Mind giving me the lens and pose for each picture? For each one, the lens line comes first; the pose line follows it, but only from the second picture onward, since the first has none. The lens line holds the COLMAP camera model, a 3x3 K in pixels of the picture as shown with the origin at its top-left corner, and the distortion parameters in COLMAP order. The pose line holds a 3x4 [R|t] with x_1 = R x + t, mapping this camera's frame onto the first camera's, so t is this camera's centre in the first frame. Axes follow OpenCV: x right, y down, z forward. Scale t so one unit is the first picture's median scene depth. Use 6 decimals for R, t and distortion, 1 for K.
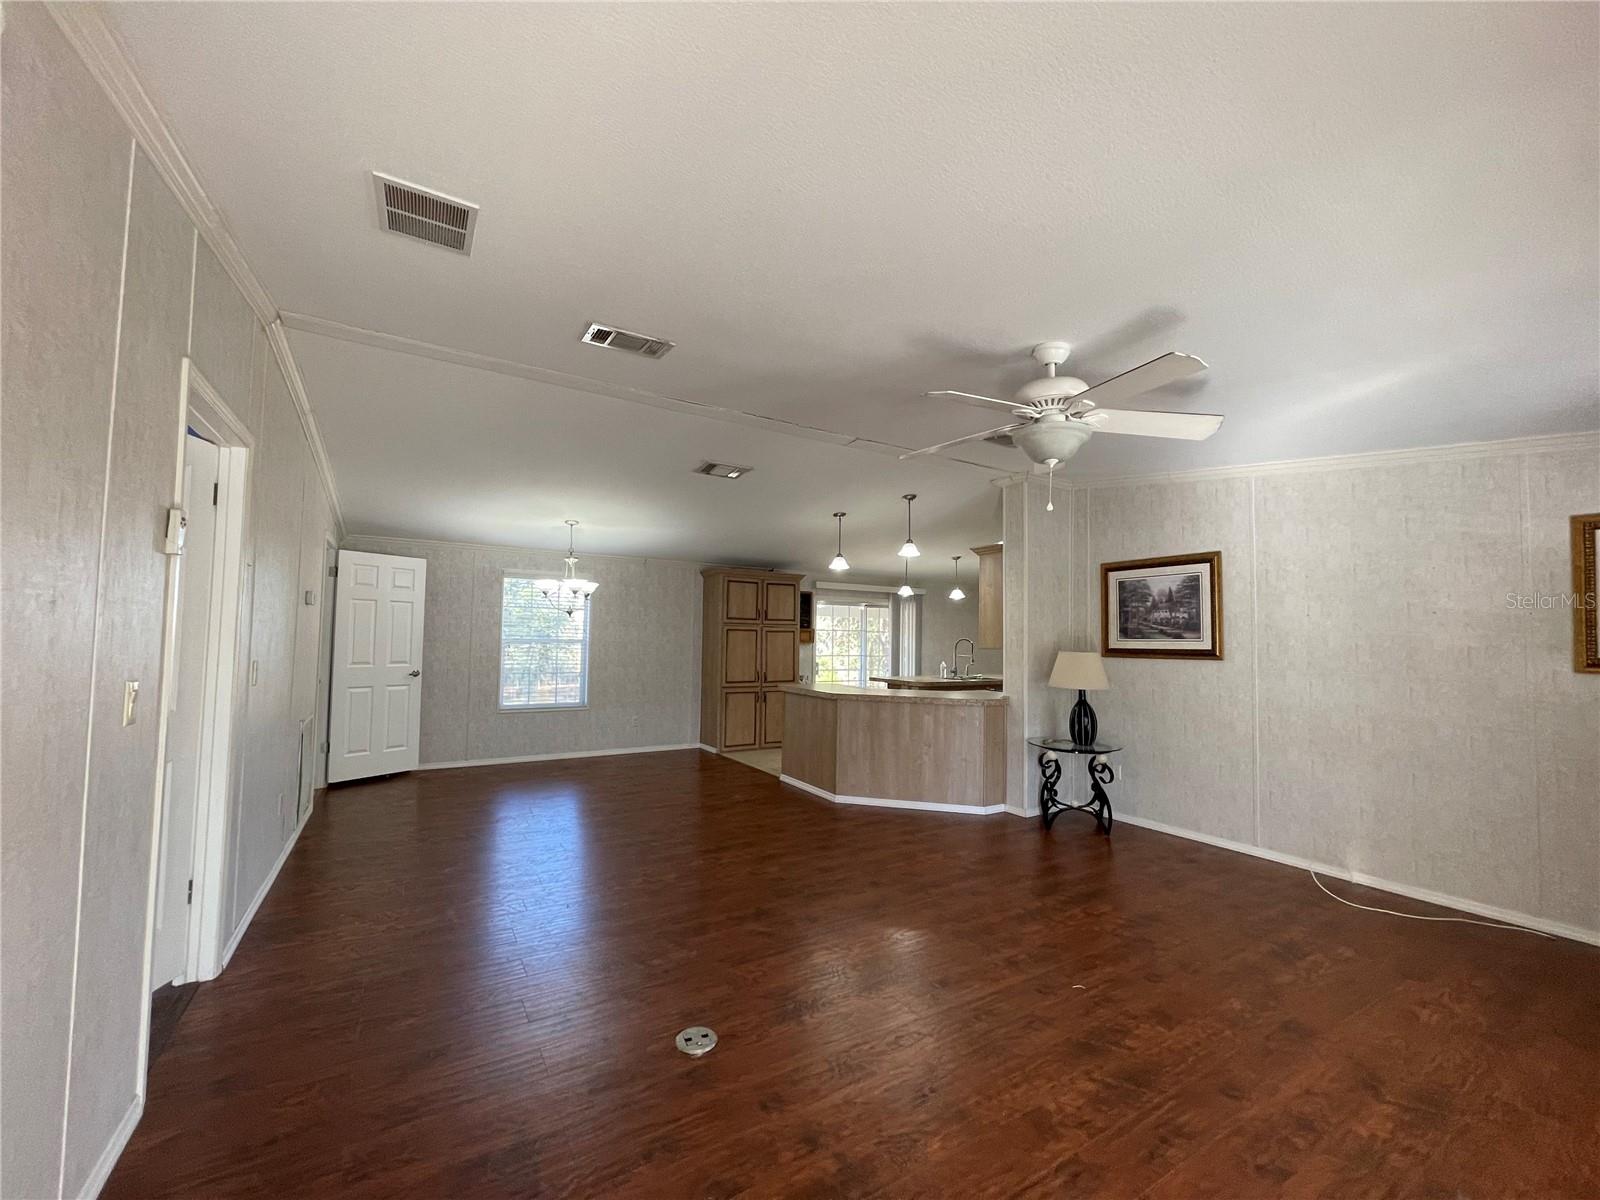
lens RADIAL K [[645.4, 0, 798.2], [0, 645.4, 609.4], [0, 0, 1]] dist [-0.001480, -0.000036]
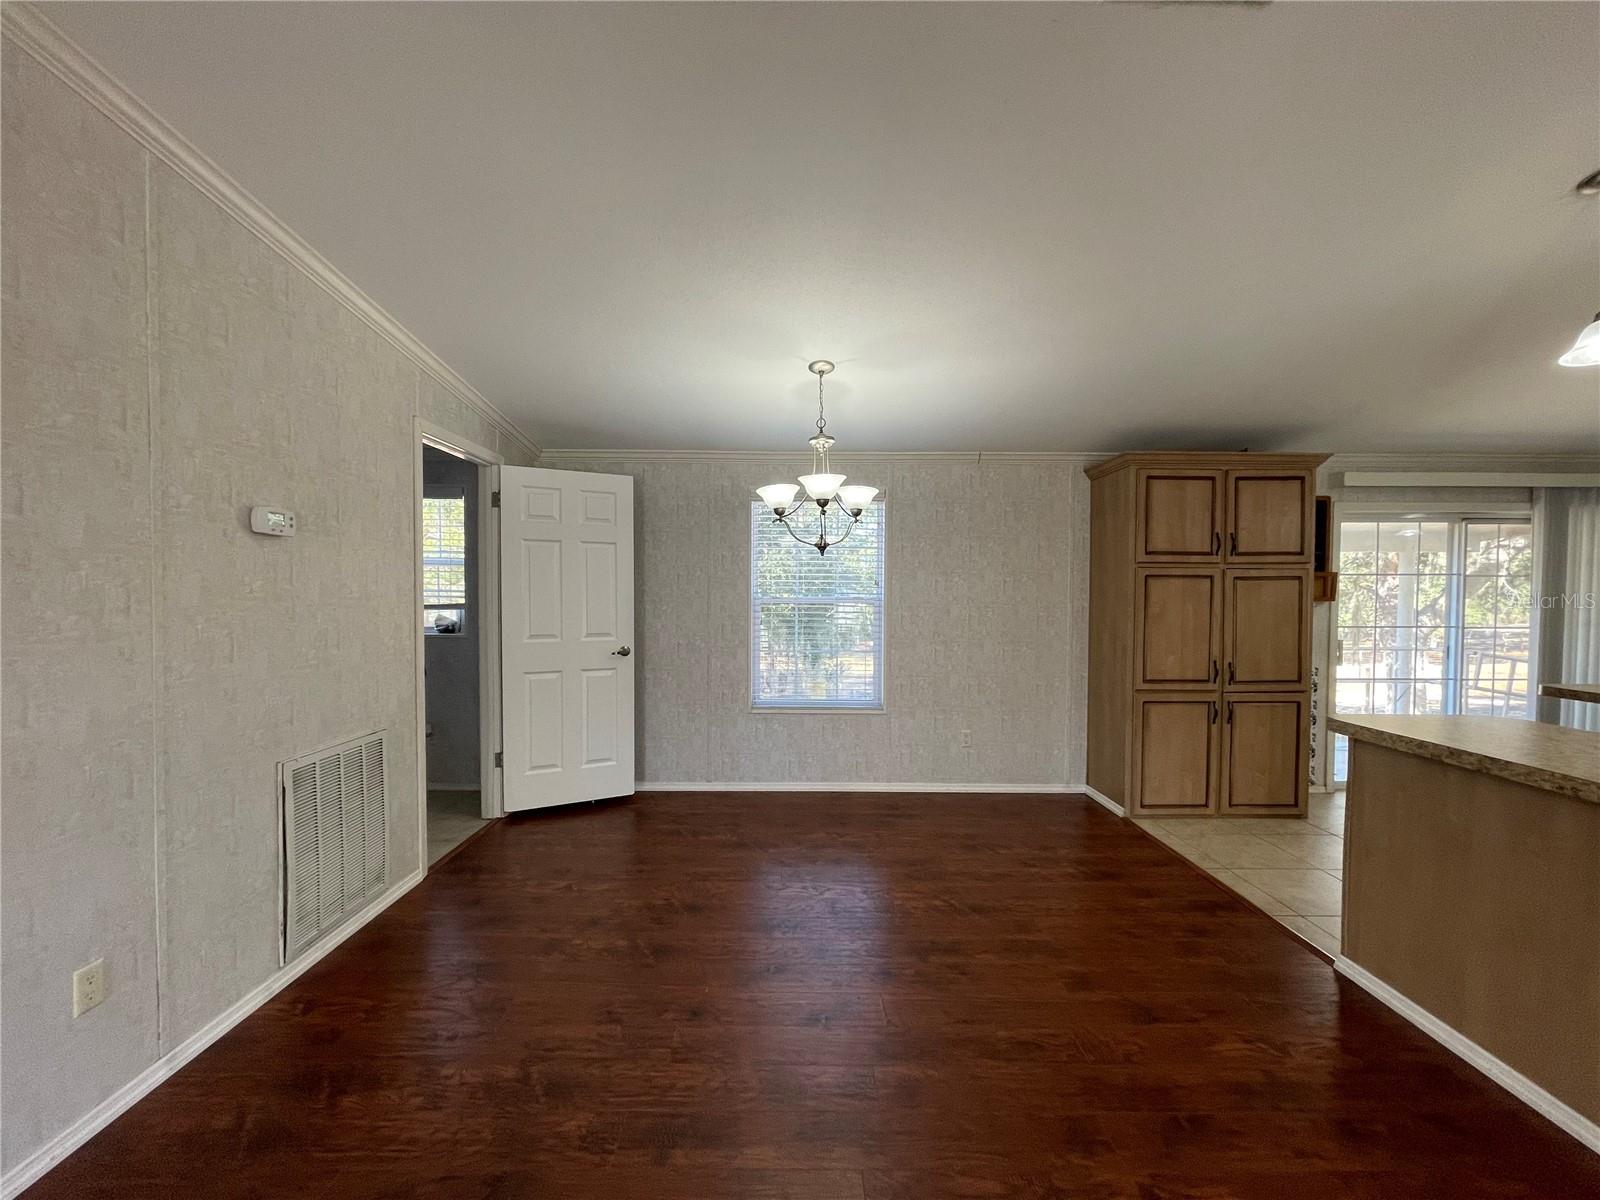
lens RADIAL K [[645.4, 0, 796.8], [0, 645.4, 615.8], [0, 0, 1]] dist [-0.001480, -0.000036]
pose [[0.858747, 0.006366, -0.512360, -0.085341], [0.032562, 0.997224, 0.066967, 0.019775], [0.511364, -0.074191, 0.856156, 0.428986]]
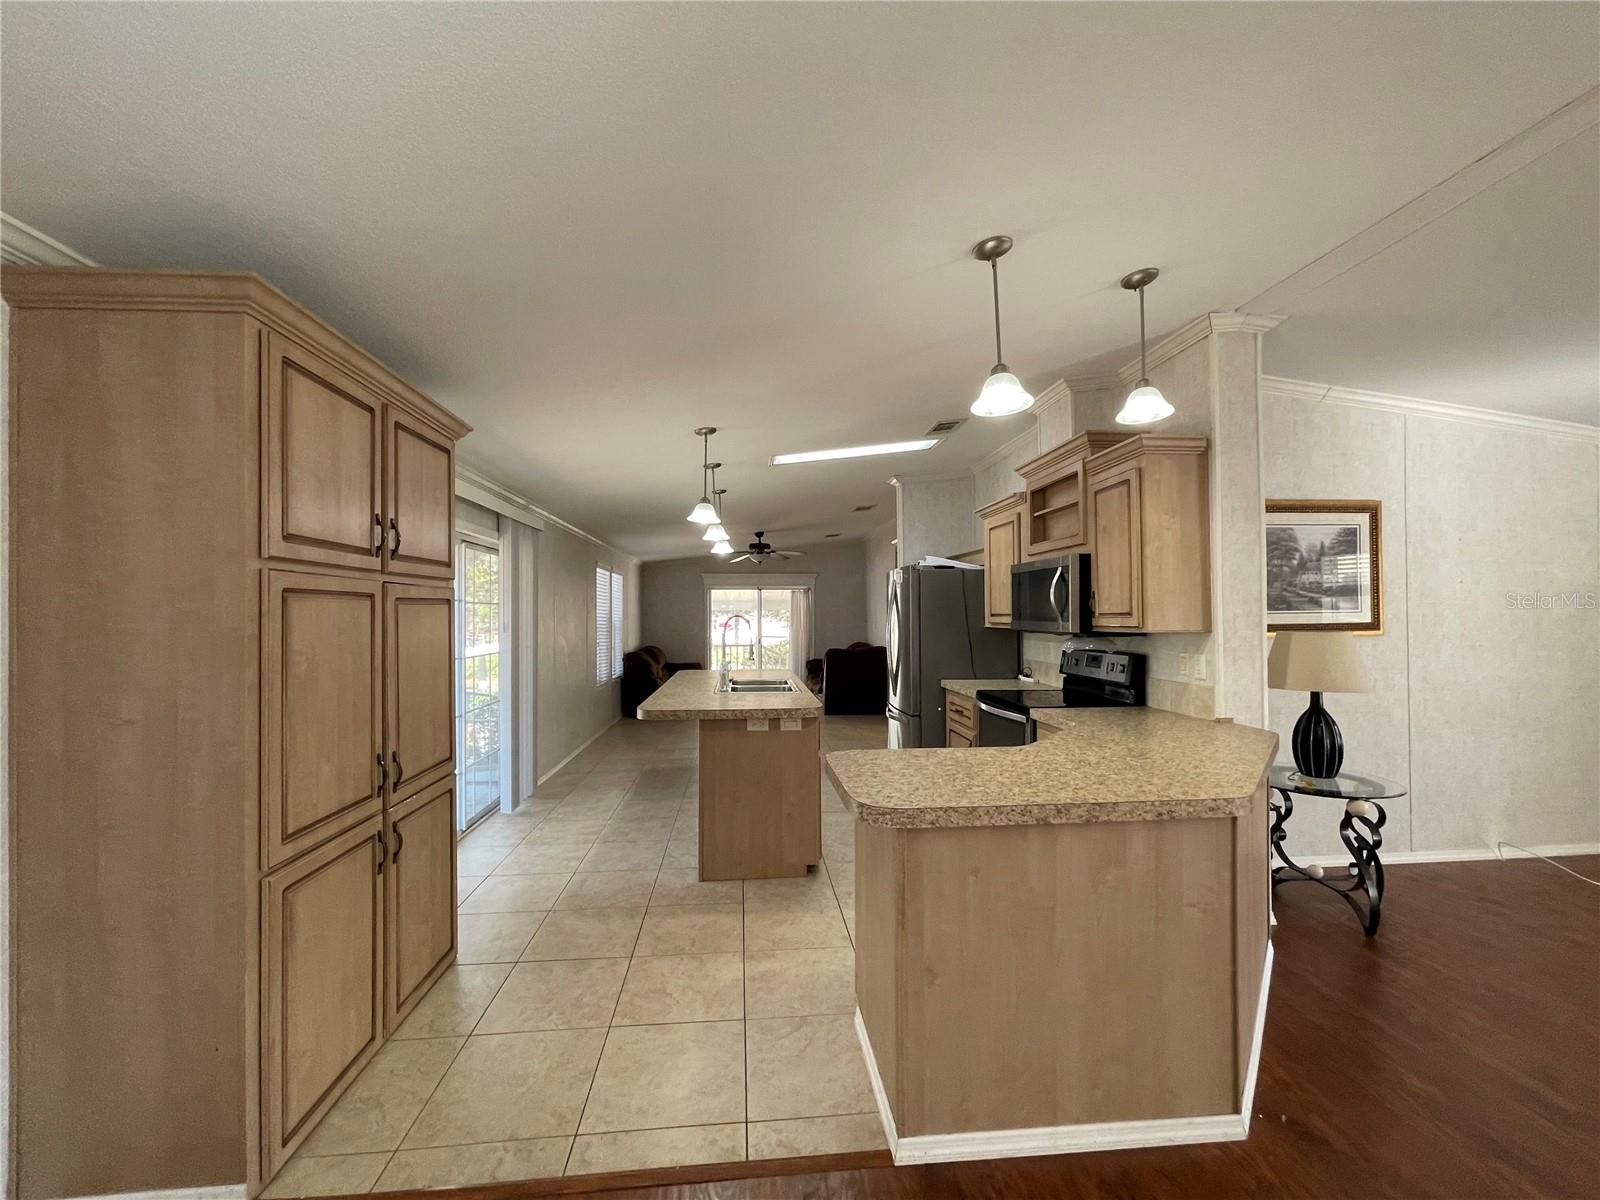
lens RADIAL K [[645.4, 0, 797.2], [0, 645.4, 608.9], [0, 0, 1]] dist [-0.001480, -0.000036]
pose [[0.437305, -0.006660, 0.899289, -0.225162], [-0.028312, 0.999375, 0.021169, 0.028274], [-0.898867, -0.034718, 0.436843, 0.750861]]
